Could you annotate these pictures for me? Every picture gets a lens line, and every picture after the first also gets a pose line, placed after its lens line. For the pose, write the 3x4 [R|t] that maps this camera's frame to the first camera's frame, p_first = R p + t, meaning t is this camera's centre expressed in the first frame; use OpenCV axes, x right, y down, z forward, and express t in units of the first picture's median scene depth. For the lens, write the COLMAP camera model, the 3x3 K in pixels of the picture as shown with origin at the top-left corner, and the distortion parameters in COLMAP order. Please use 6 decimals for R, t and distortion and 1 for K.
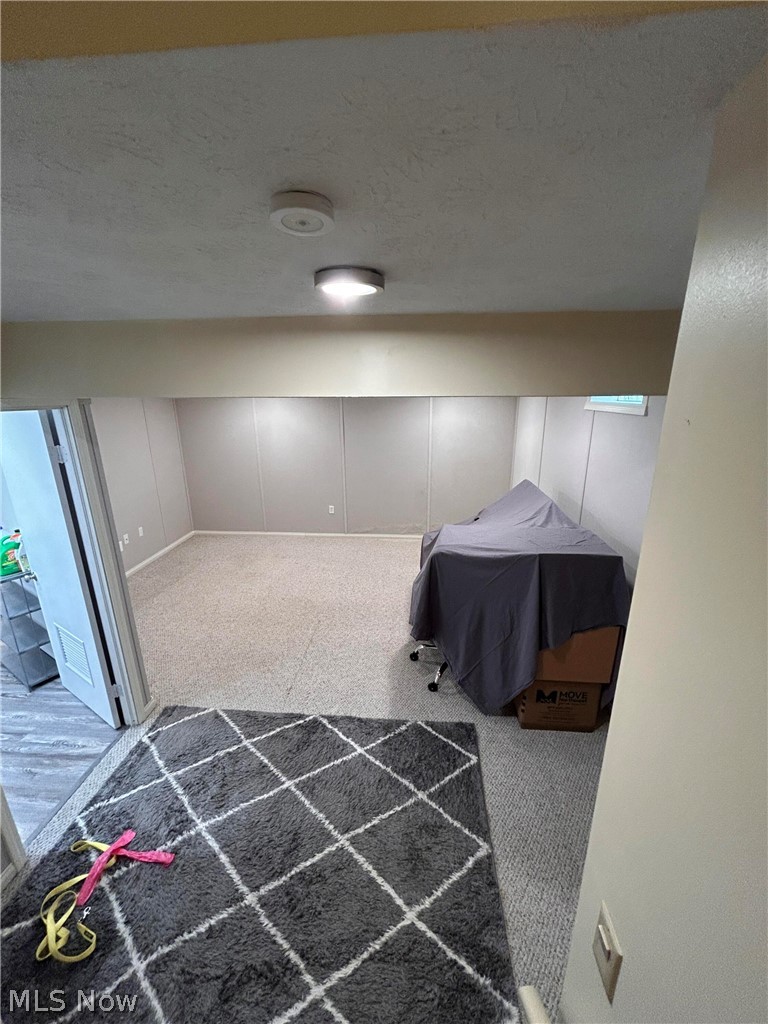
lens RADIAL K [[410.6, 0, 386.4], [0, 410.6, 514.4], [0, 0, 1]] dist [-0.001058, 0.000671]
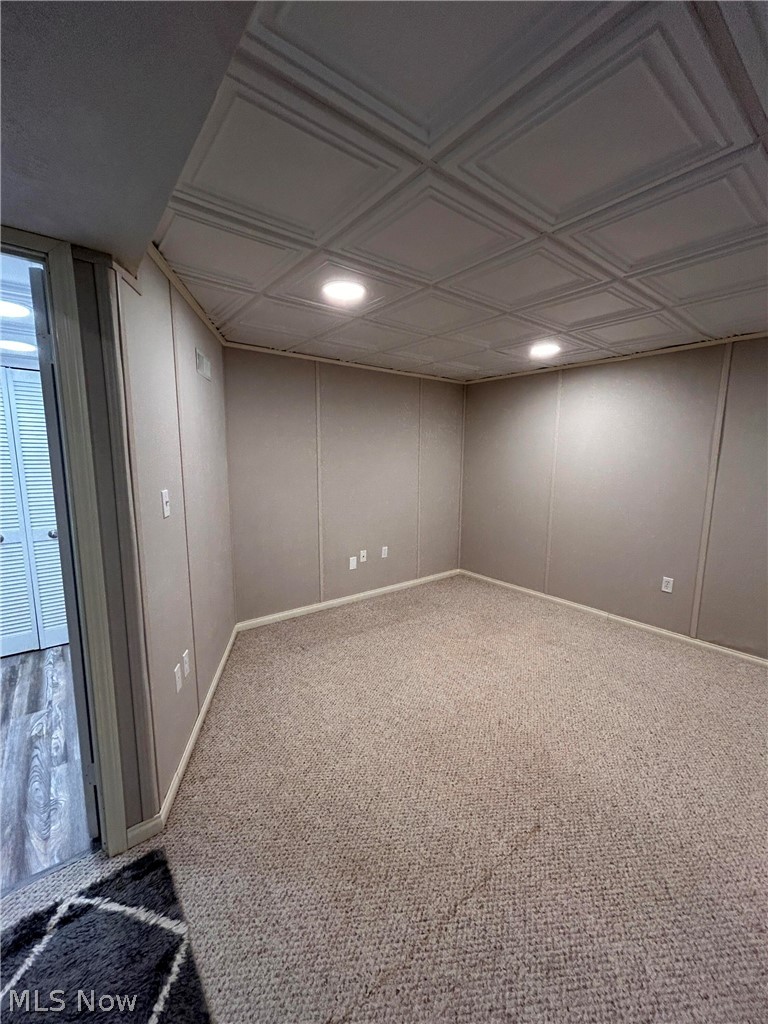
lens RADIAL K [[410.6, 0, 386.4], [0, 410.6, 514.4], [0, 0, 1]] dist [-0.001058, 0.000671]
pose [[0.674970, 0.119035, -0.728180, -0.002269], [-0.219529, 0.974606, -0.044169, 0.003793], [0.704431, 0.189669, 0.683961, 0.420575]]
